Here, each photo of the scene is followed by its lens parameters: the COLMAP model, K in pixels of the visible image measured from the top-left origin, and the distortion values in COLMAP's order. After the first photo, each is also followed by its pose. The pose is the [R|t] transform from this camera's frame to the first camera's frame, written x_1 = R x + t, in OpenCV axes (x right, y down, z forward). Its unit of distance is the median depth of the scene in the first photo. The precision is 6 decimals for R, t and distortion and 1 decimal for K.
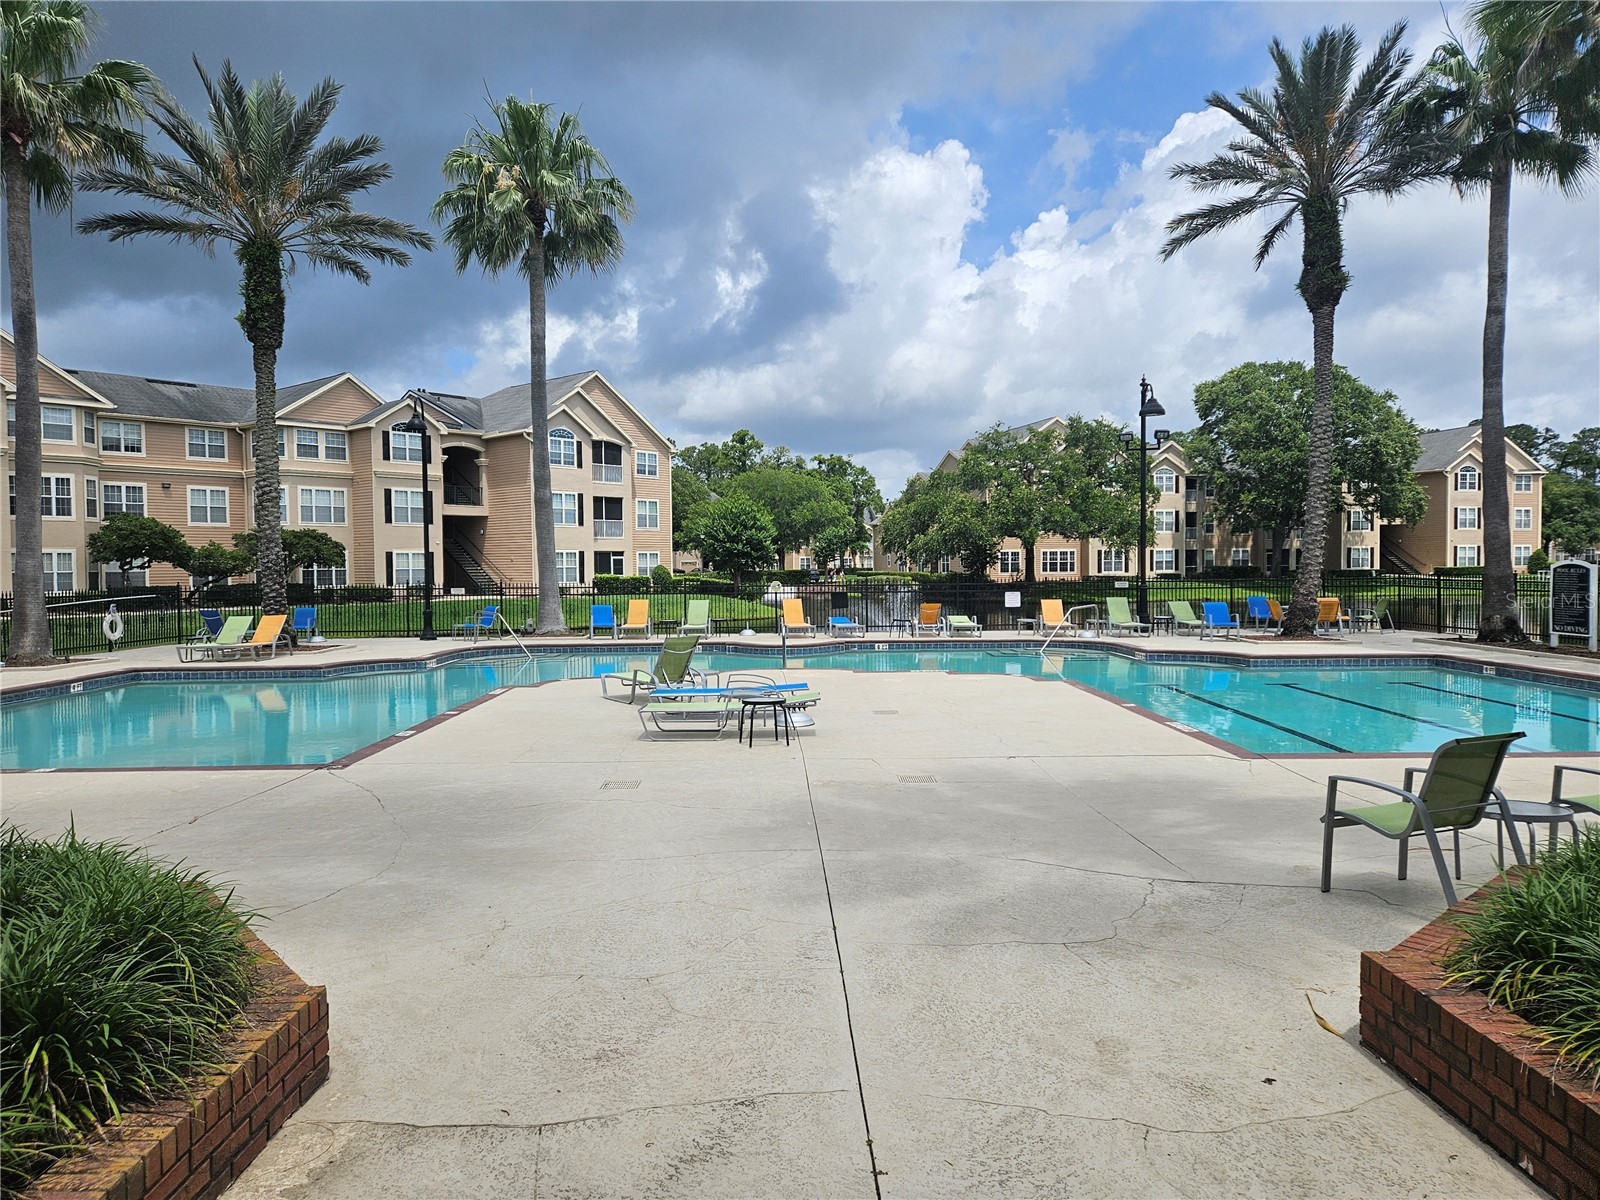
lens RADIAL K [[1061.2, 0, 792.5], [0, 1061.2, 592.4], [0, 0, 1]] dist [0.092272, -0.071302]
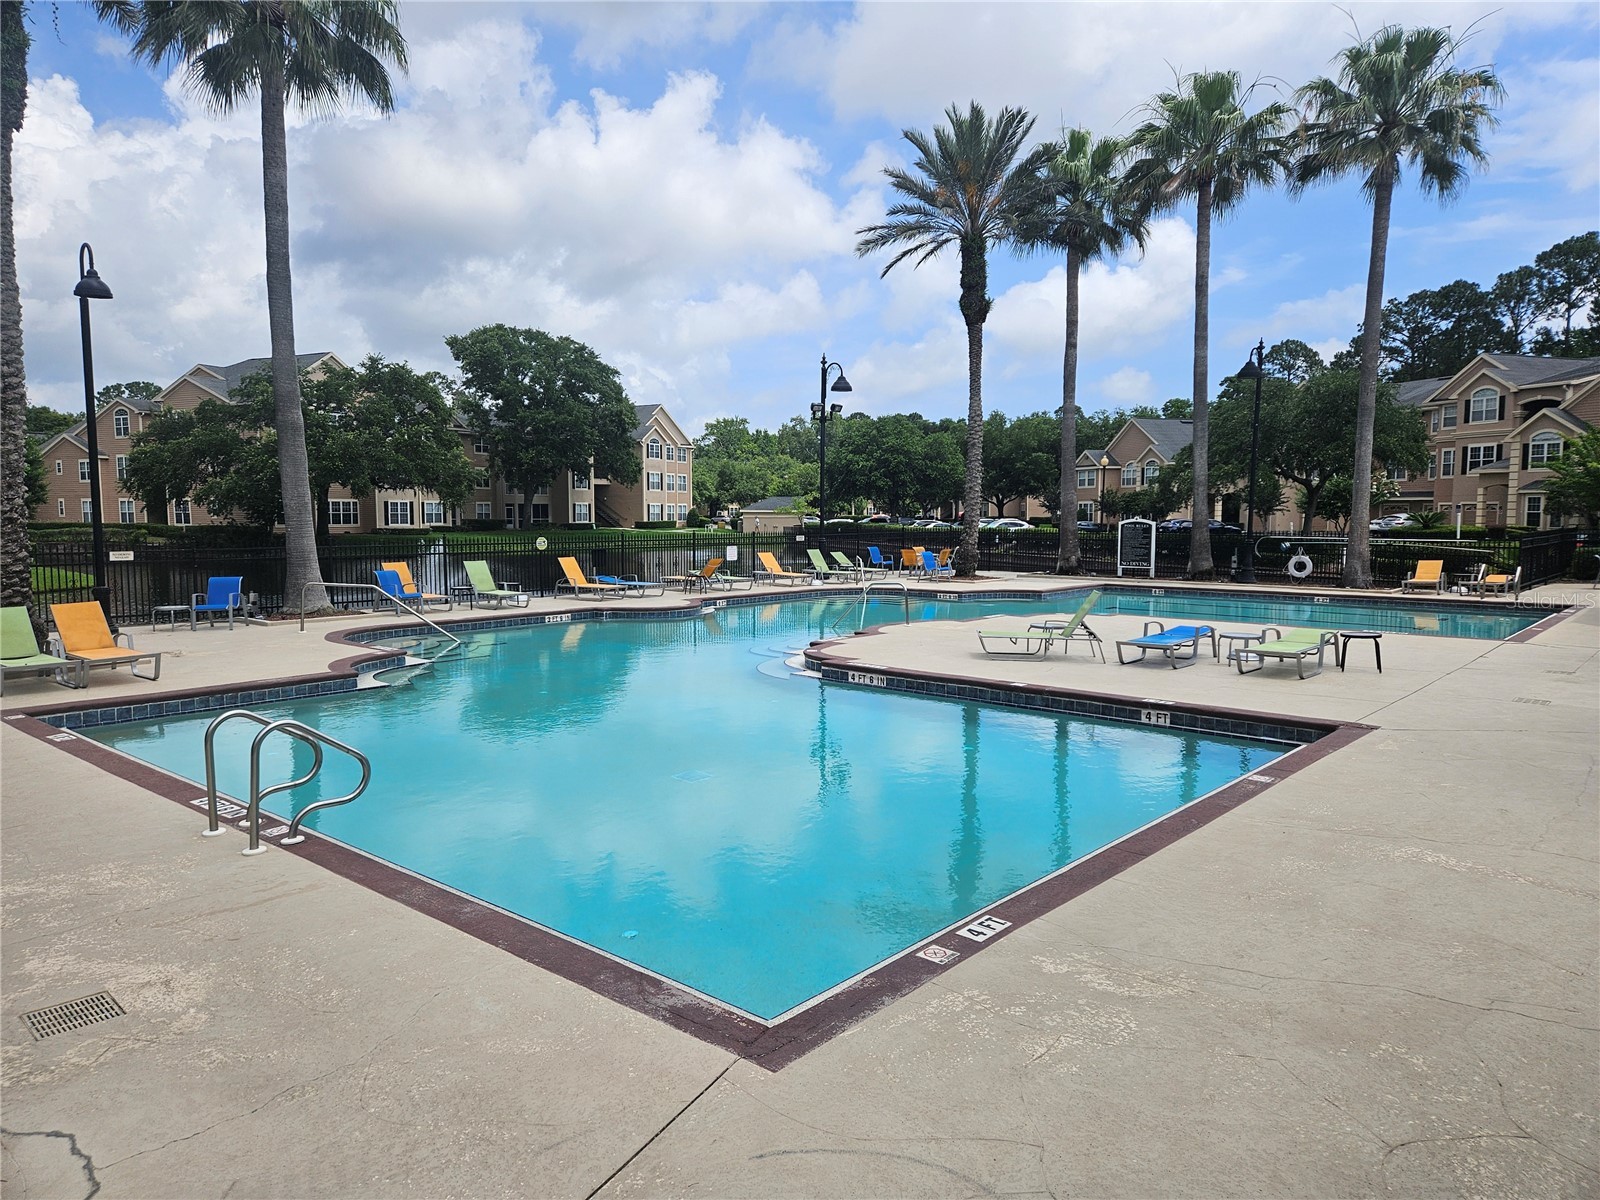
lens RADIAL K [[1061.2, 0, 805.0], [0, 1061.2, 598.9], [0, 0, 1]] dist [0.092272, -0.071302]
pose [[0.678624, -0.049243, 0.732833, -0.454060], [0.012050, 0.998362, 0.055926, -0.004423], [-0.734387, -0.029122, 0.678106, 0.200147]]
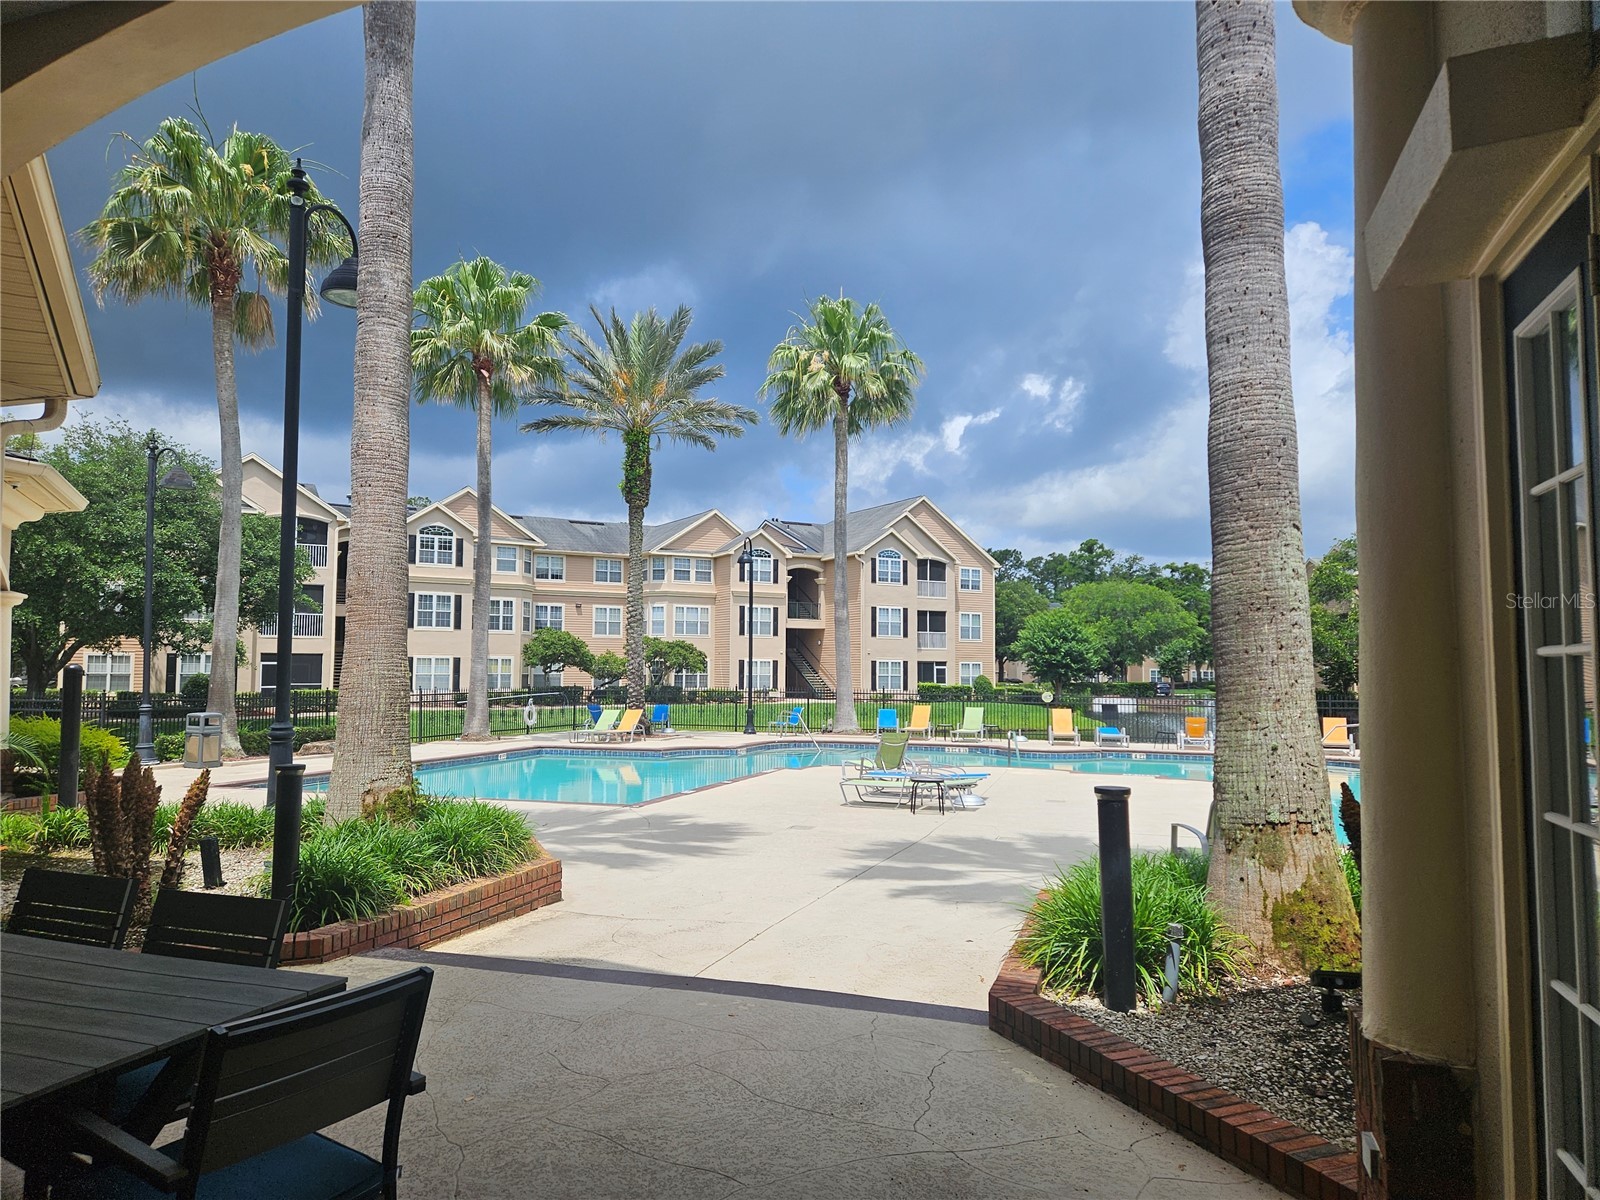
lens RADIAL K [[1061.2, 0, 793.9], [0, 1061.2, 614.7], [0, 0, 1]] dist [0.092272, -0.071302]
pose [[0.945784, -0.002248, -0.324787, 0.094995], [-0.024051, 0.996746, -0.076934, 0.000689], [0.323904, 0.080574, 0.942653, -0.125493]]
